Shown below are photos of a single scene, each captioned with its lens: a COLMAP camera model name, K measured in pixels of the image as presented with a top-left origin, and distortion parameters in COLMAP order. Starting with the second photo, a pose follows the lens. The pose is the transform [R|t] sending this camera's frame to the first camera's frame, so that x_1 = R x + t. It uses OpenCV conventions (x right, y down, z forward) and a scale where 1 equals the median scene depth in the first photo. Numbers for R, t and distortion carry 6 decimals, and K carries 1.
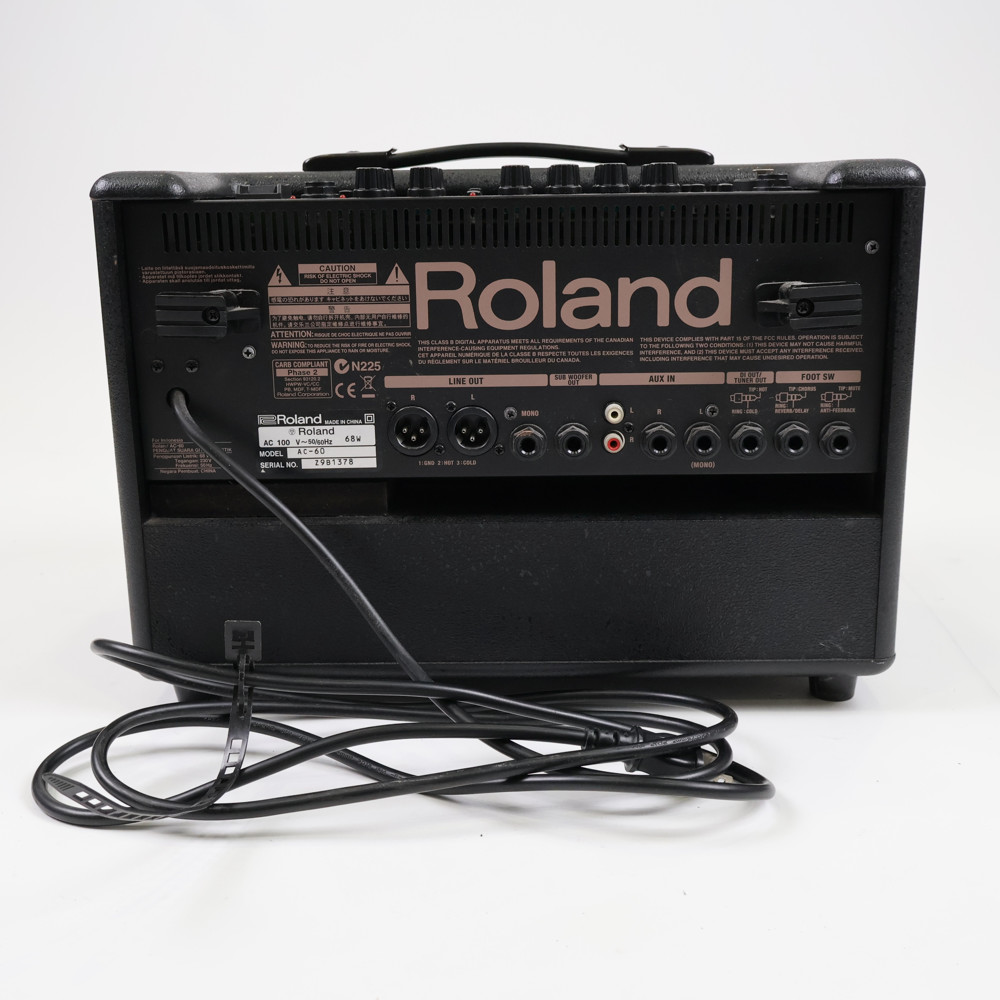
lens RADIAL K [[1247.7, 0, 500.0], [0, 1247.7, 500.0], [0, 0, 1]] dist [0.009507, -0.003403]
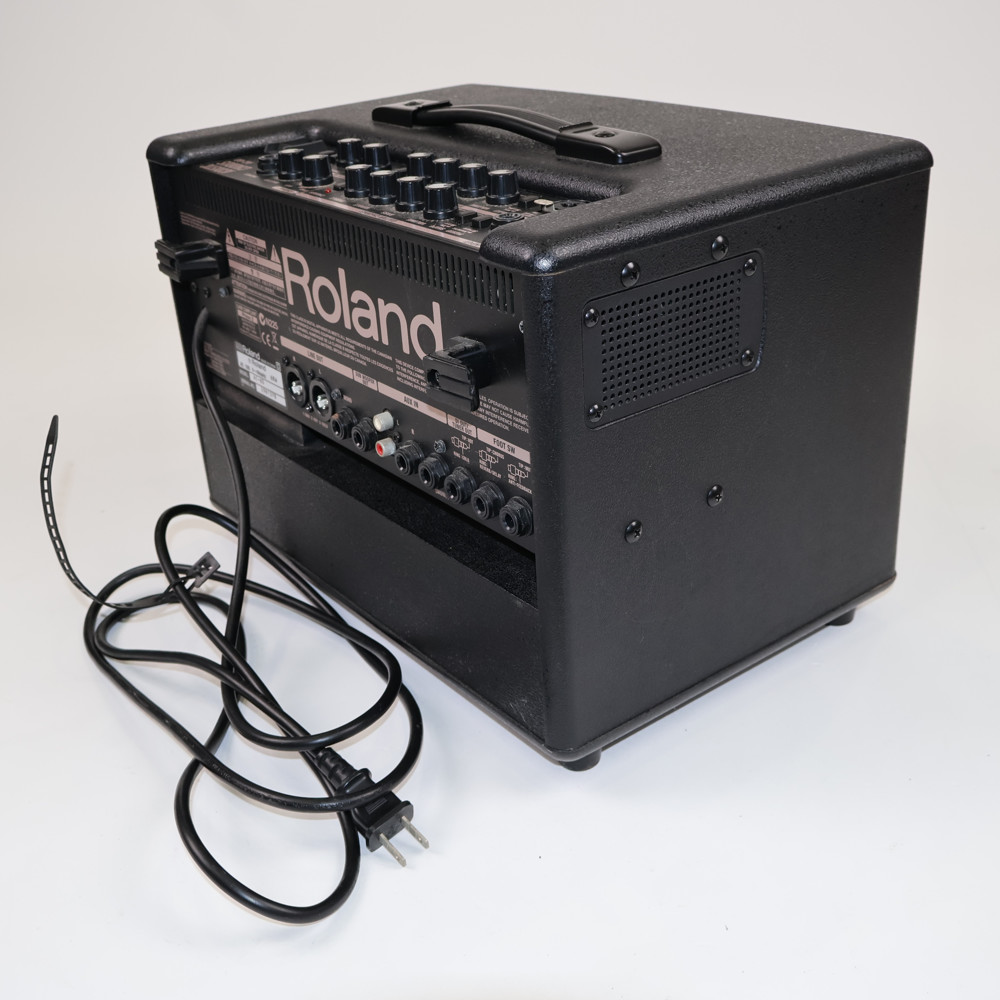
lens RADIAL K [[1247.7, 0, 500.0], [0, 1247.7, 500.0], [0, 0, 1]] dist [0.009507, -0.003403]
pose [[0.615161, 0.328154, -0.716862, 0.934942], [-0.145569, 0.940903, 0.305795, -0.345566], [0.774846, -0.083761, 0.626576, 0.415253]]
